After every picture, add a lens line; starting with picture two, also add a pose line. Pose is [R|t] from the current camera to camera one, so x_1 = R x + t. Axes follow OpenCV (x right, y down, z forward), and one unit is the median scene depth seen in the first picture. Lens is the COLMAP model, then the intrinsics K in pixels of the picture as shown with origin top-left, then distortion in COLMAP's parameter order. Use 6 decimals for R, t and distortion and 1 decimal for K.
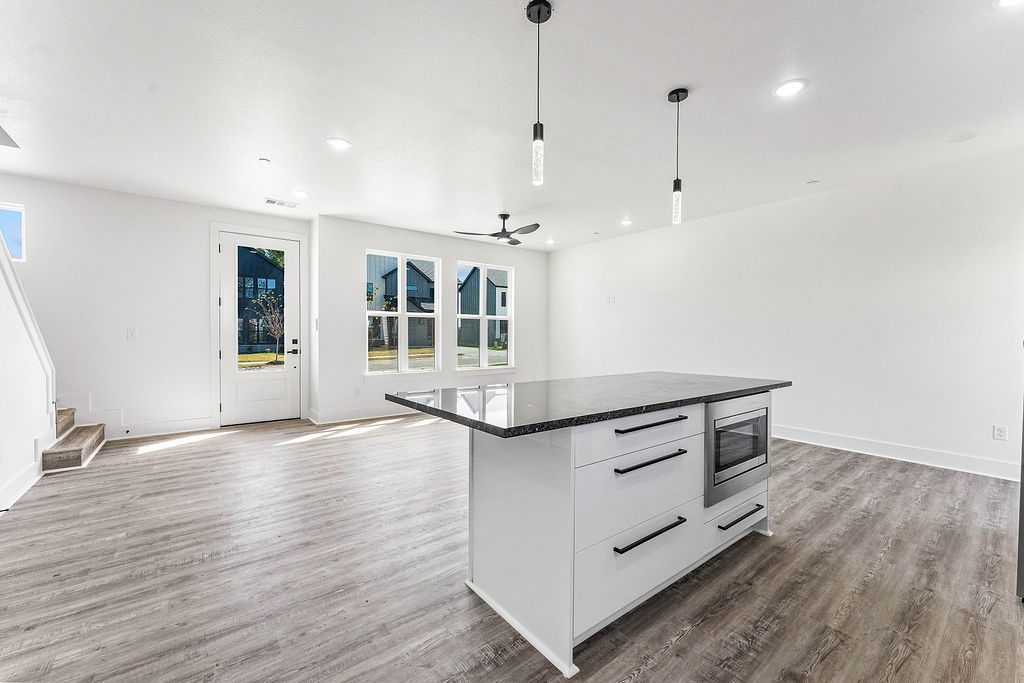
lens RADIAL K [[409.8, 0, 507.0], [0, 409.8, 341.2], [0, 0, 1]] dist [-0.001875, -0.000080]
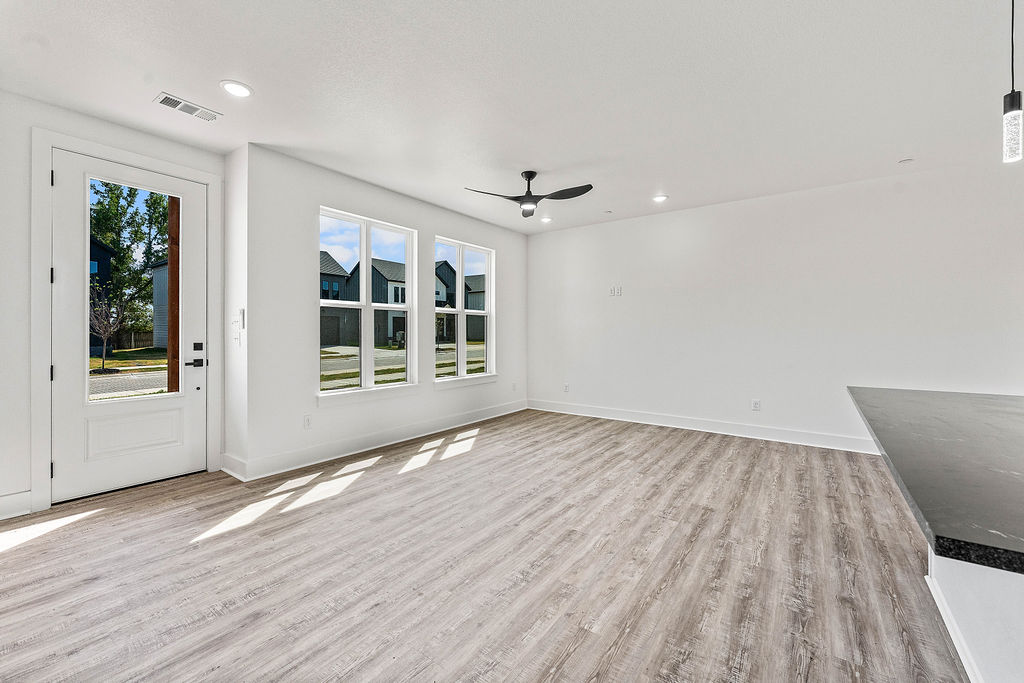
lens RADIAL K [[412.7, 0, 497.3], [0, 412.7, 334.8], [0, 0, 1]] dist [-0.001670, -0.000296]
pose [[0.964657, -0.003284, 0.263488, -0.260032], [0.006090, 0.999933, -0.009833, -0.008087], [-0.263438, 0.011090, 0.964613, 0.297777]]
